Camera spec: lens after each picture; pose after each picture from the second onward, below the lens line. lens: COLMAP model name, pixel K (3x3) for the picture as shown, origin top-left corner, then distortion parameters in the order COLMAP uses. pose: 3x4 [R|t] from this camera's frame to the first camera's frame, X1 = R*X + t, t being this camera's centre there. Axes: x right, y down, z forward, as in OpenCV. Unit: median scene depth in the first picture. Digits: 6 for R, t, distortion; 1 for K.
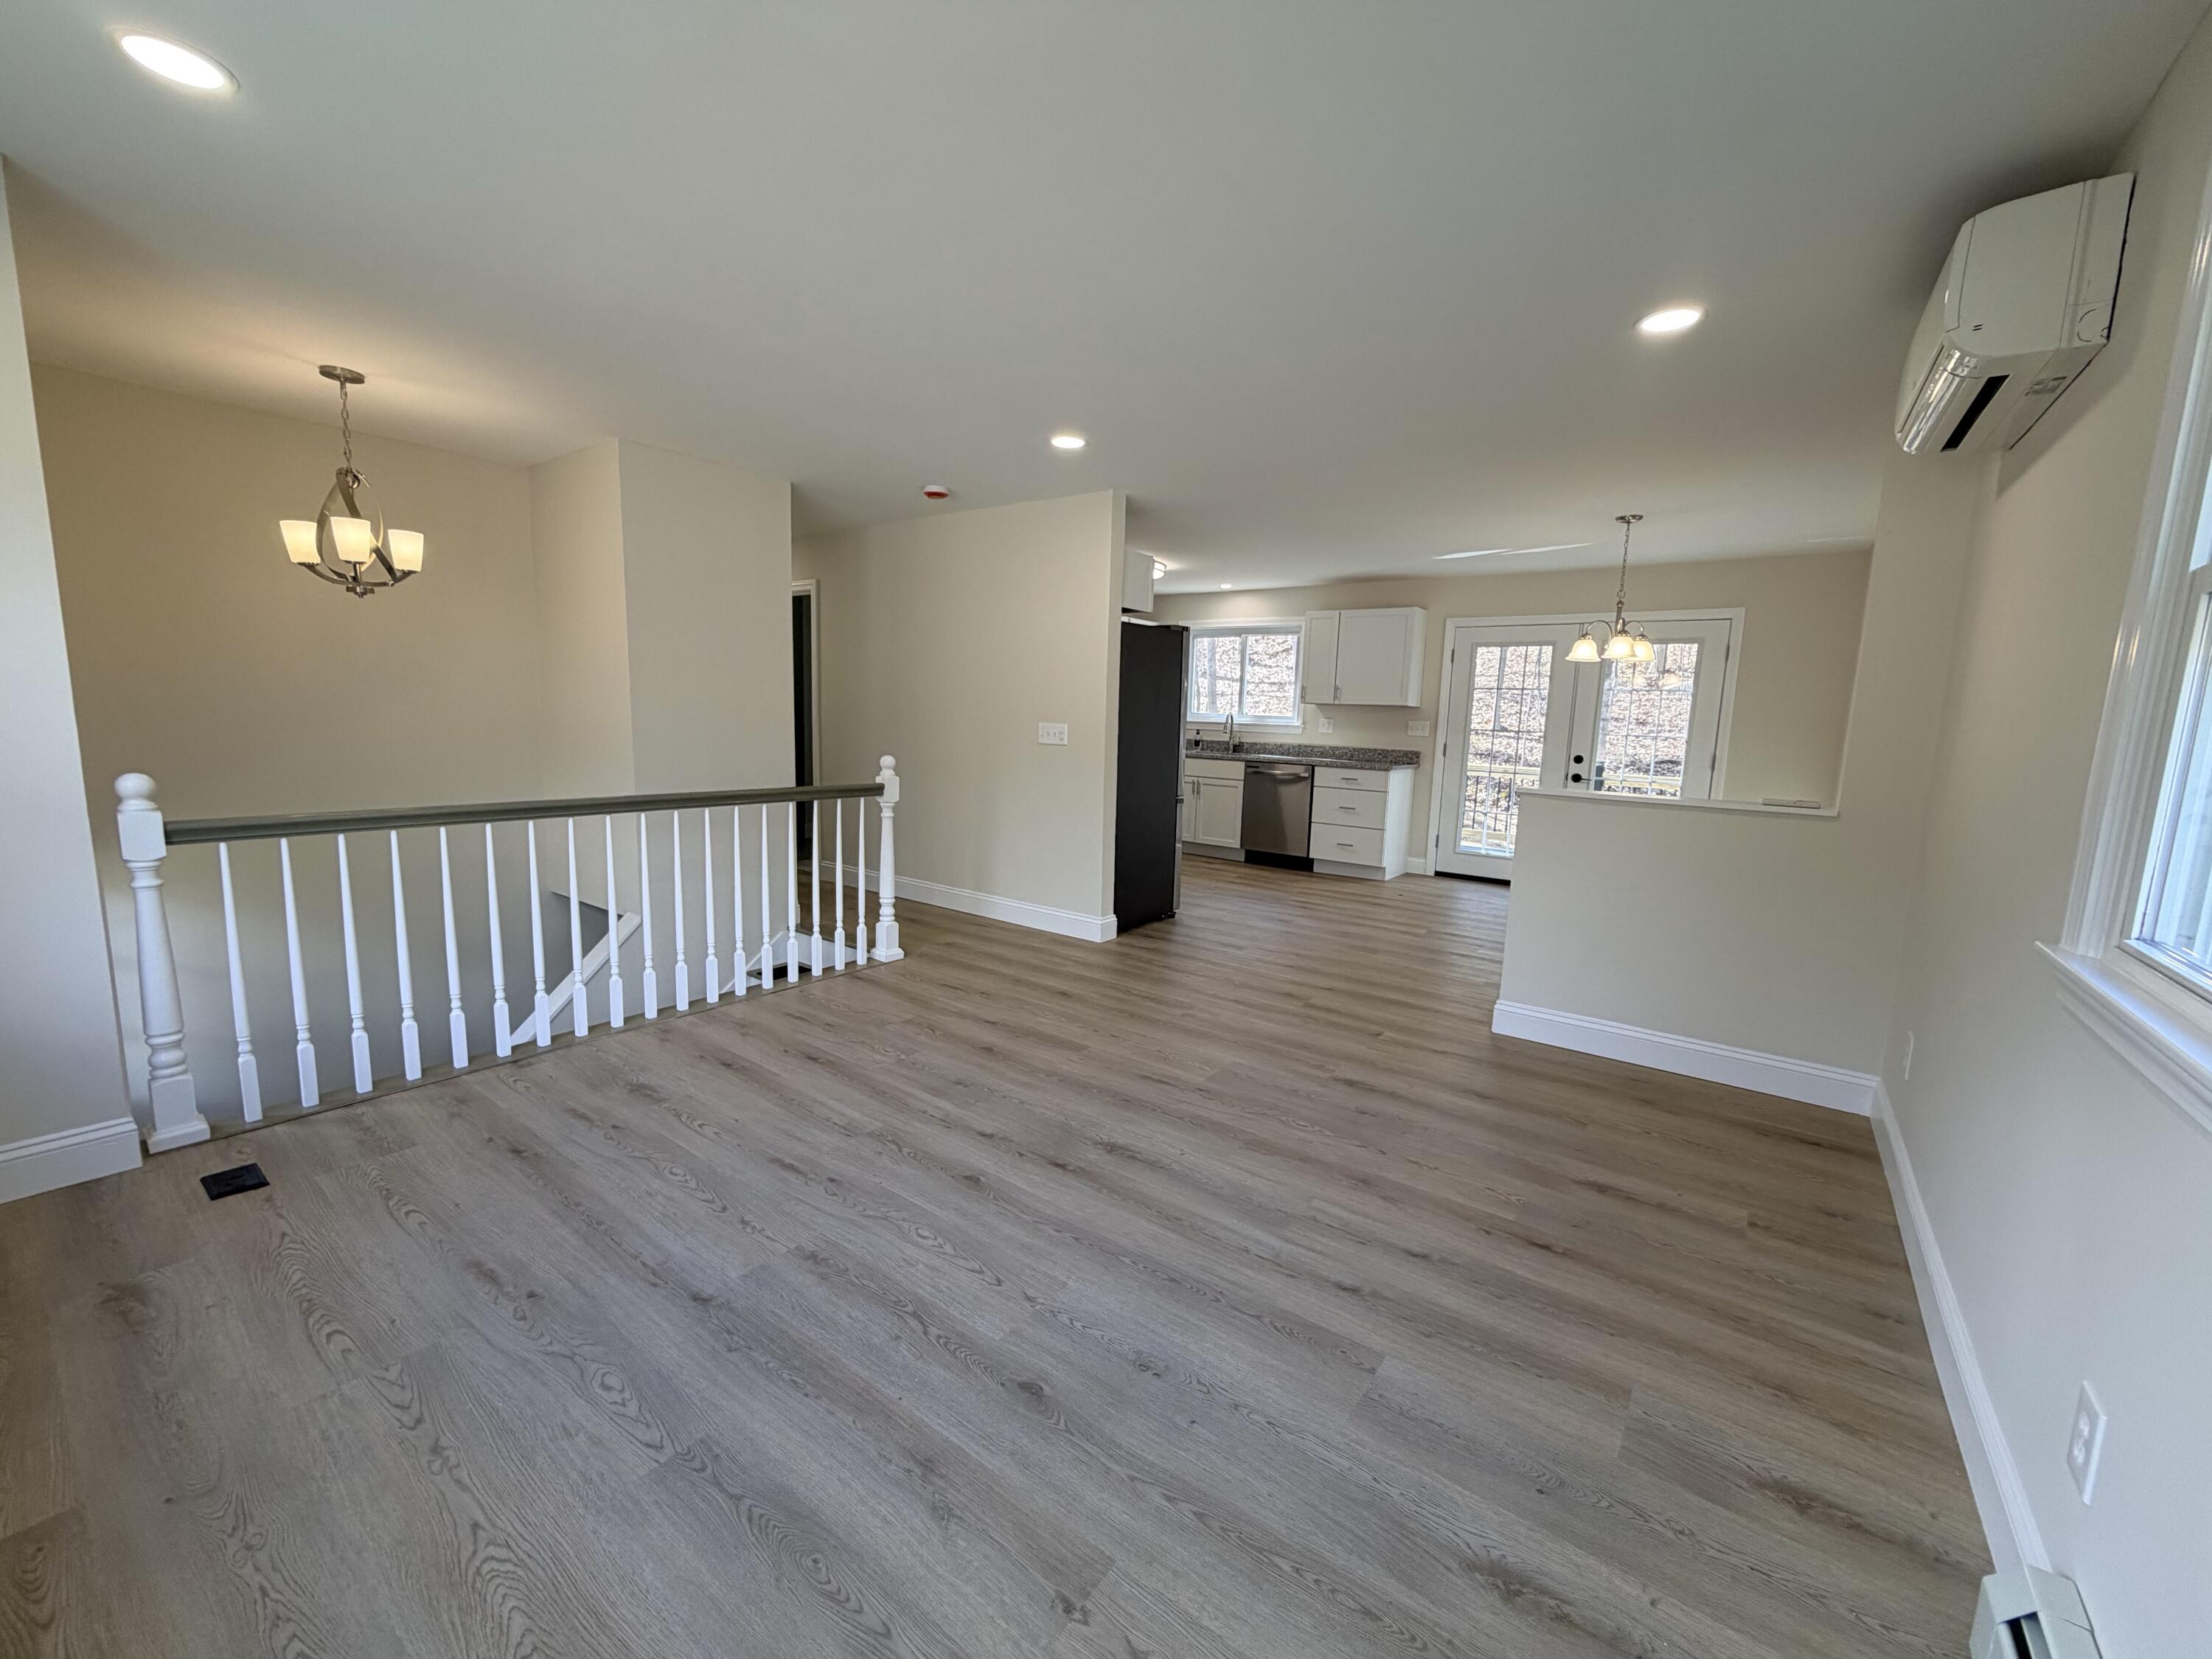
lens RADIAL K [[880.7, 0, 1109.3], [0, 880.7, 831.5], [0, 0, 1]] dist [0.002380, -0.000029]
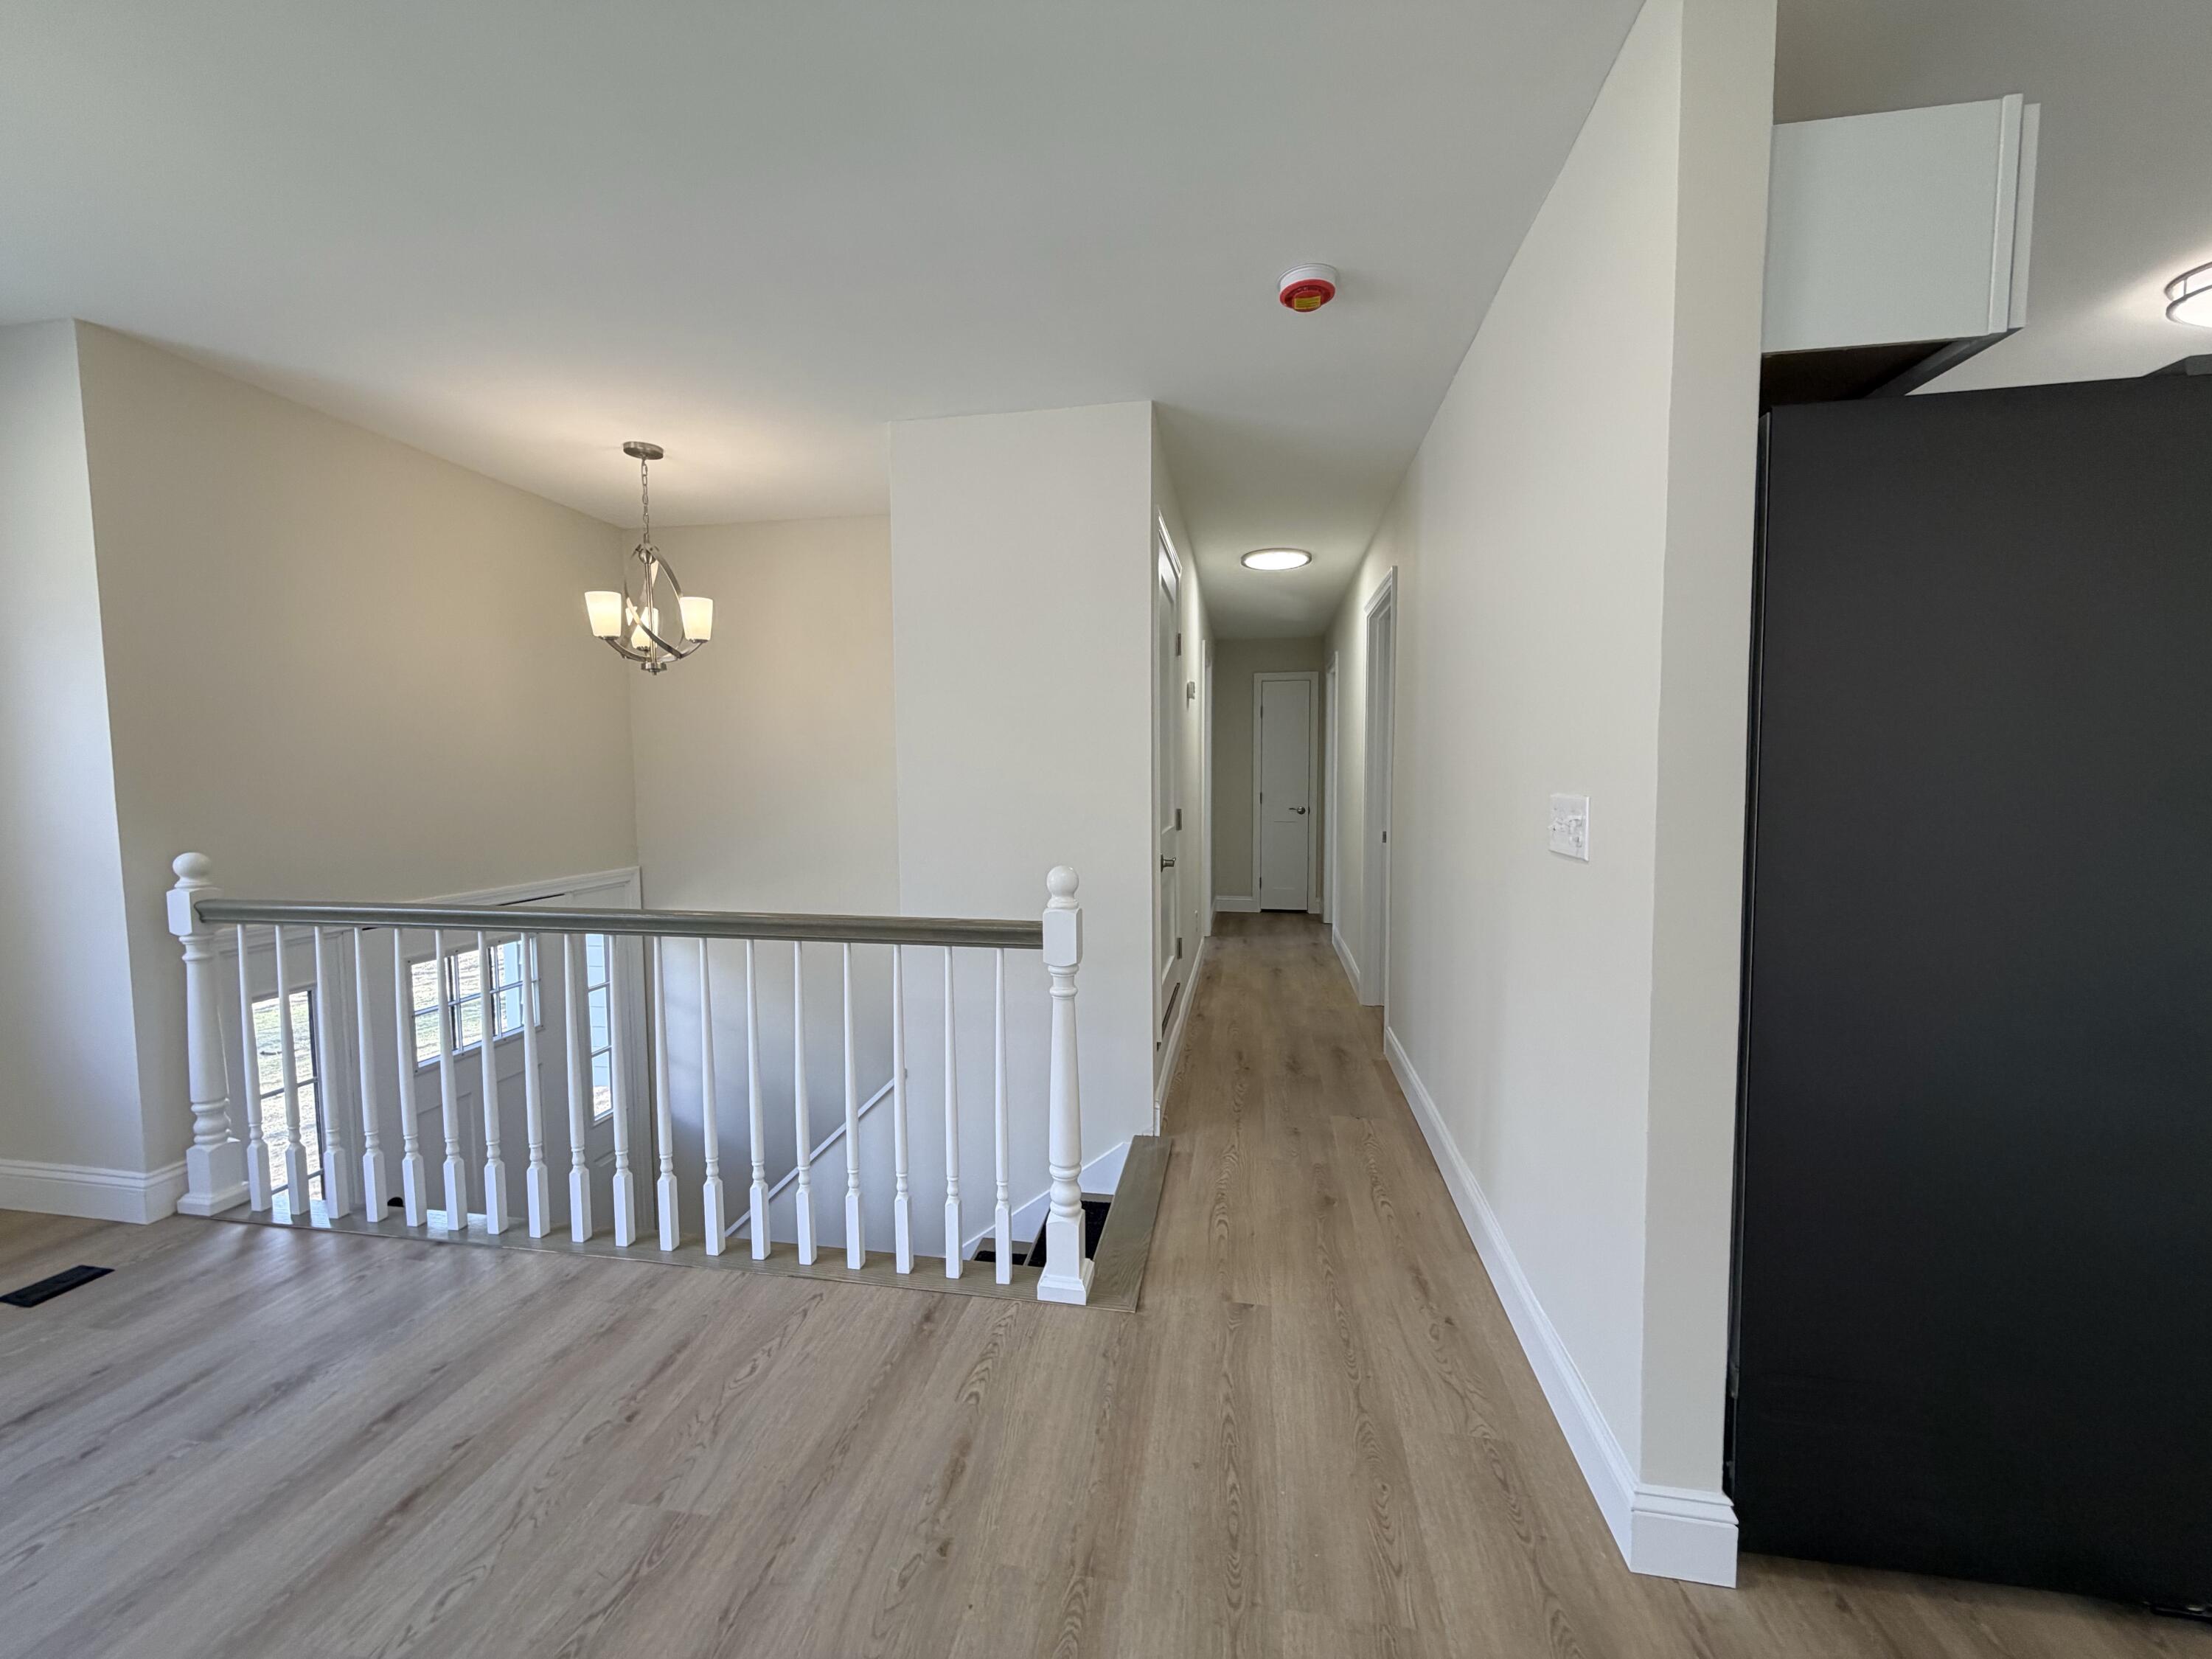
lens RADIAL K [[880.7, 0, 1098.7], [0, 880.7, 839.1], [0, 0, 1]] dist [0.002380, -0.000029]
pose [[0.445641, 0.024521, -0.894876, 0.222499], [-0.101130, 0.994605, -0.023108, -0.111842], [0.889481, 0.100797, 0.445716, 0.990016]]
